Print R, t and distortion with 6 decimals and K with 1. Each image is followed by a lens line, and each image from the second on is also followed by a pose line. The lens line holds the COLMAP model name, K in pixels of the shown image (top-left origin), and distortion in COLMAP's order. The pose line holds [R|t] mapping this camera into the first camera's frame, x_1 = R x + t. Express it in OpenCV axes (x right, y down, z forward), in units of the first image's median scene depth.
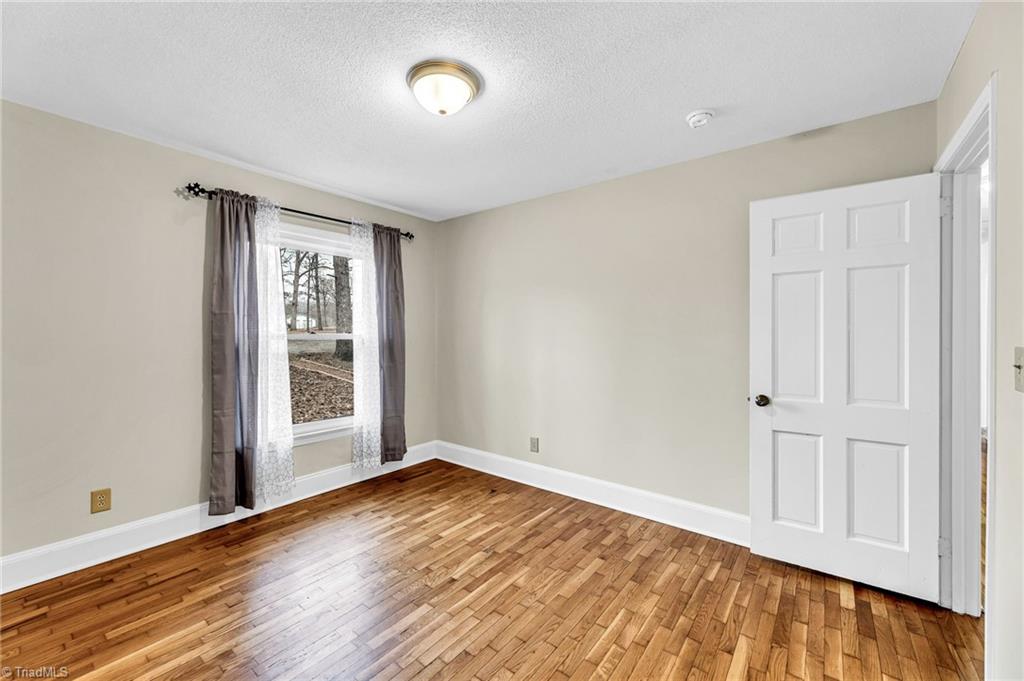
lens RADIAL K [[414.9, 0, 512.0], [0, 414.9, 340.5], [0, 0, 1]] dist [-0.000794, 0.000013]
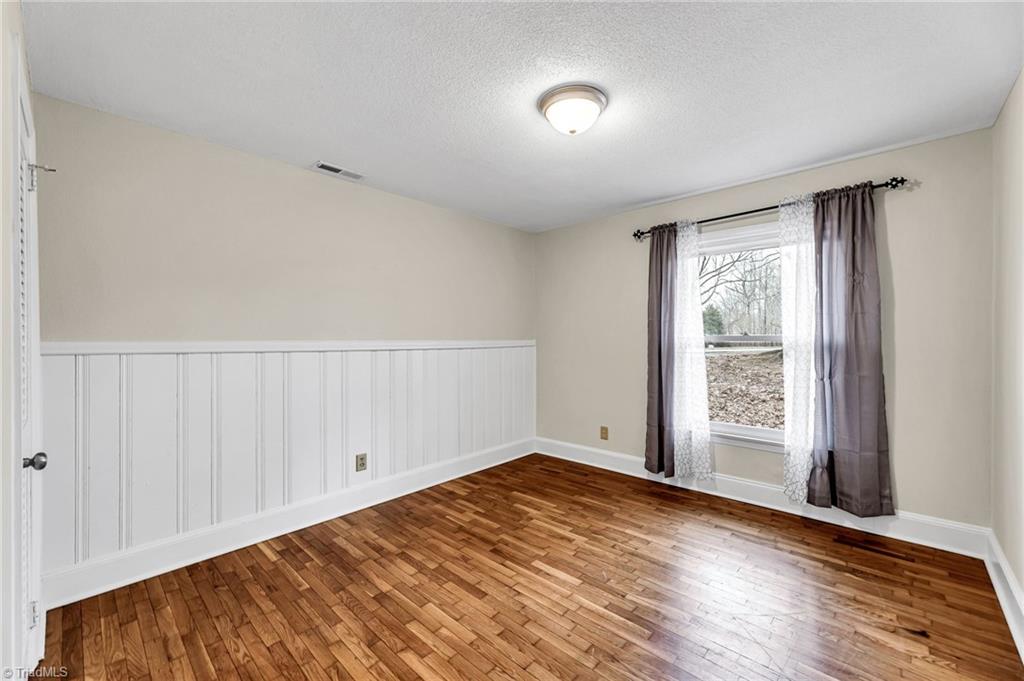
lens RADIAL K [[414.9, 0, 512.0], [0, 414.9, 340.5], [0, 0, 1]] dist [-0.000794, 0.000013]
pose [[-0.094645, 0.006278, -0.995491, 0.573224], [-0.011913, 0.999901, 0.007439, -0.004972], [0.995440, 0.012563, -0.094561, 0.581802]]
